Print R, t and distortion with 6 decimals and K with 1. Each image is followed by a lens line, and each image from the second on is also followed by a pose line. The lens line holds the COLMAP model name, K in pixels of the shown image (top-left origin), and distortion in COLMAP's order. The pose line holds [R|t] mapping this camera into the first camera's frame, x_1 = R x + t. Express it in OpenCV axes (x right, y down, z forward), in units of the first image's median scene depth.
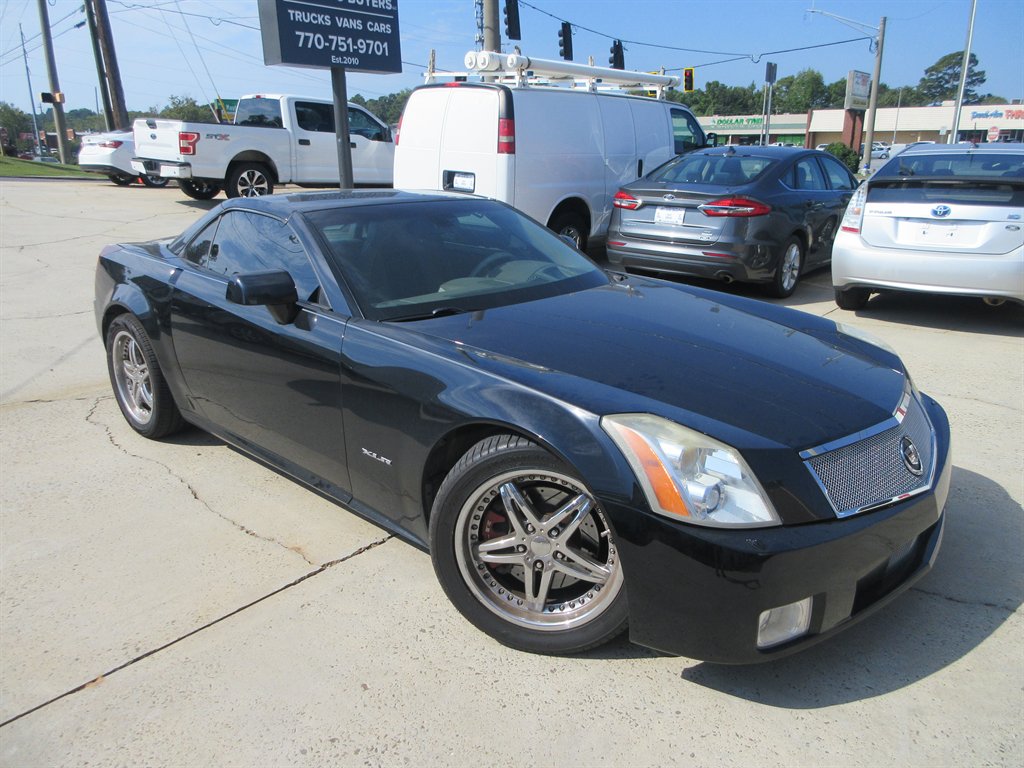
lens RADIAL K [[751.3, 0, 509.6], [0, 751.3, 383.8], [0, 0, 1]] dist [-0.003102, -0.004035]
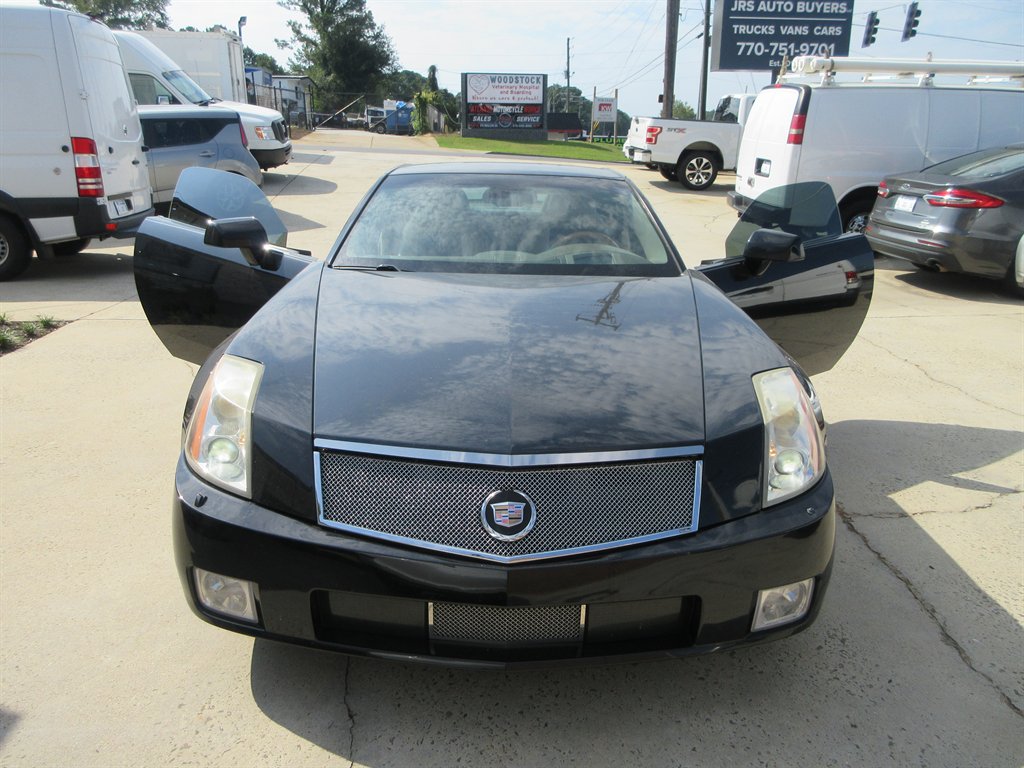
lens RADIAL K [[750.1, 0, 512.0], [0, 750.1, 384.0], [0, 0, 1]] dist [0.001097, -0.002966]
pose [[0.711612, 0.225961, -0.665245, 0.361792], [-0.221950, 0.970681, 0.092288, 0.030360], [0.666593, 0.081978, 0.740900, -0.084209]]
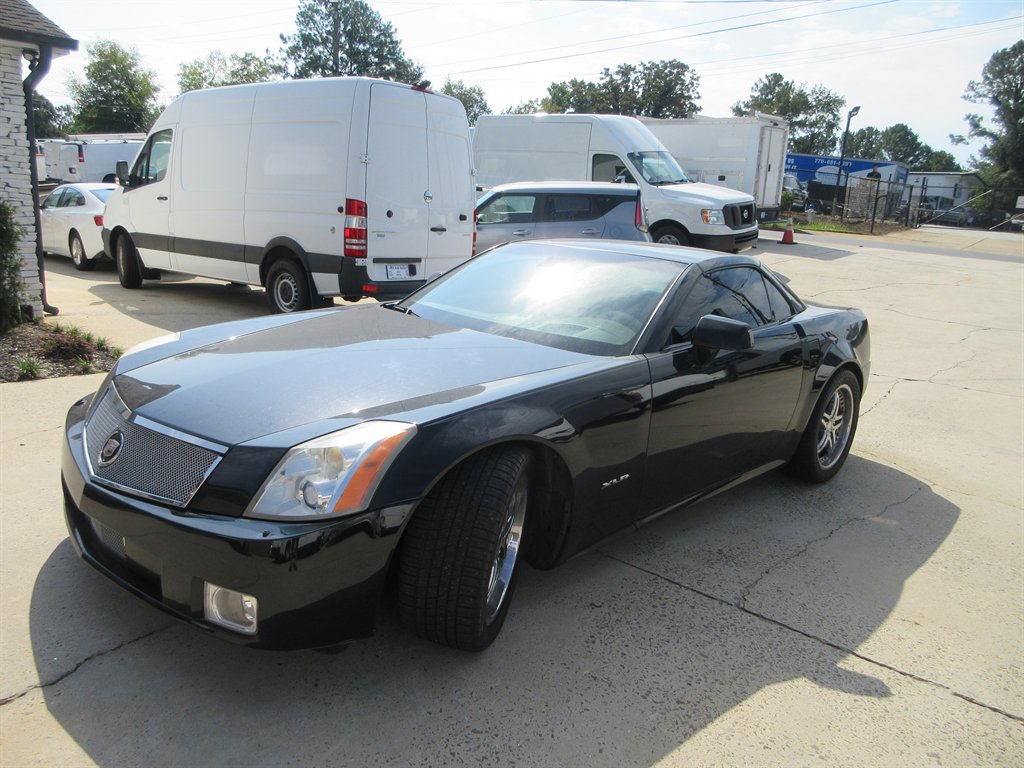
lens RADIAL K [[751.3, 0, 509.6], [0, 751.3, 383.8], [0, 0, 1]] dist [-0.003102, -0.004035]
pose [[-0.030252, 0.224303, -0.974050, 0.291334], [-0.358226, 0.907329, 0.220064, -0.079316], [0.933145, 0.355587, 0.052902, 0.274306]]
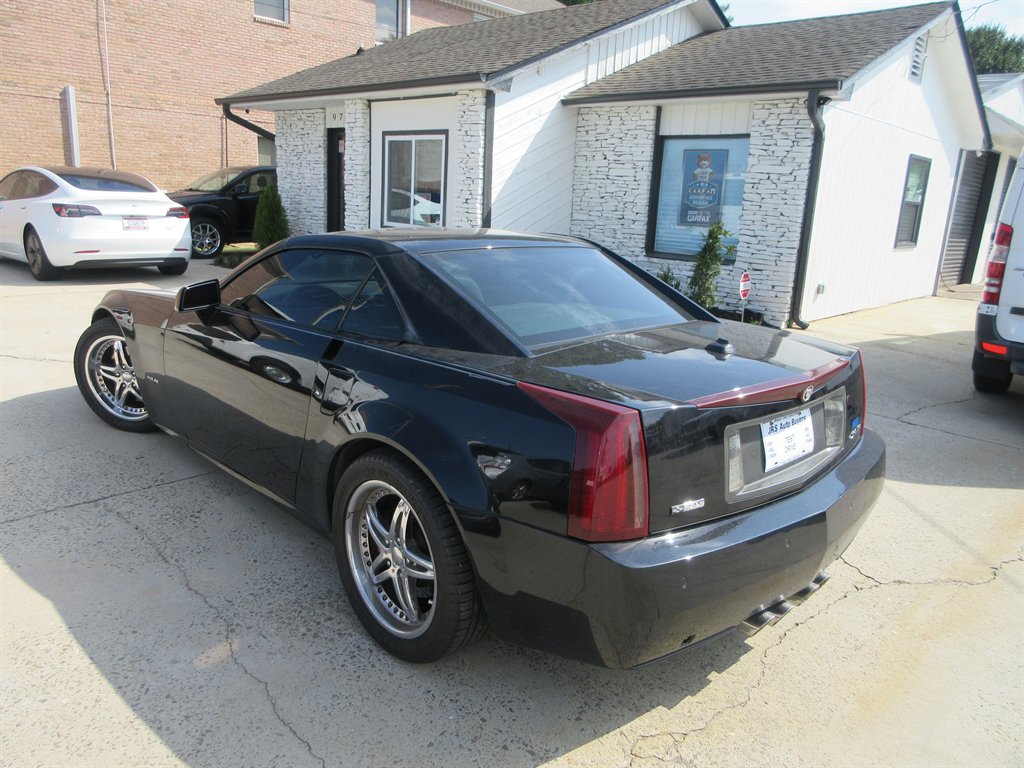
lens RADIAL K [[750.1, 0, 512.0], [0, 750.1, 384.0], [0, 0, 1]] dist [0.001097, -0.002966]
pose [[-0.997293, -0.059040, 0.043817, -0.098139], [-0.026925, 0.847842, 0.529565, -0.184135], [-0.068416, 0.526952, -0.847137, 0.589041]]
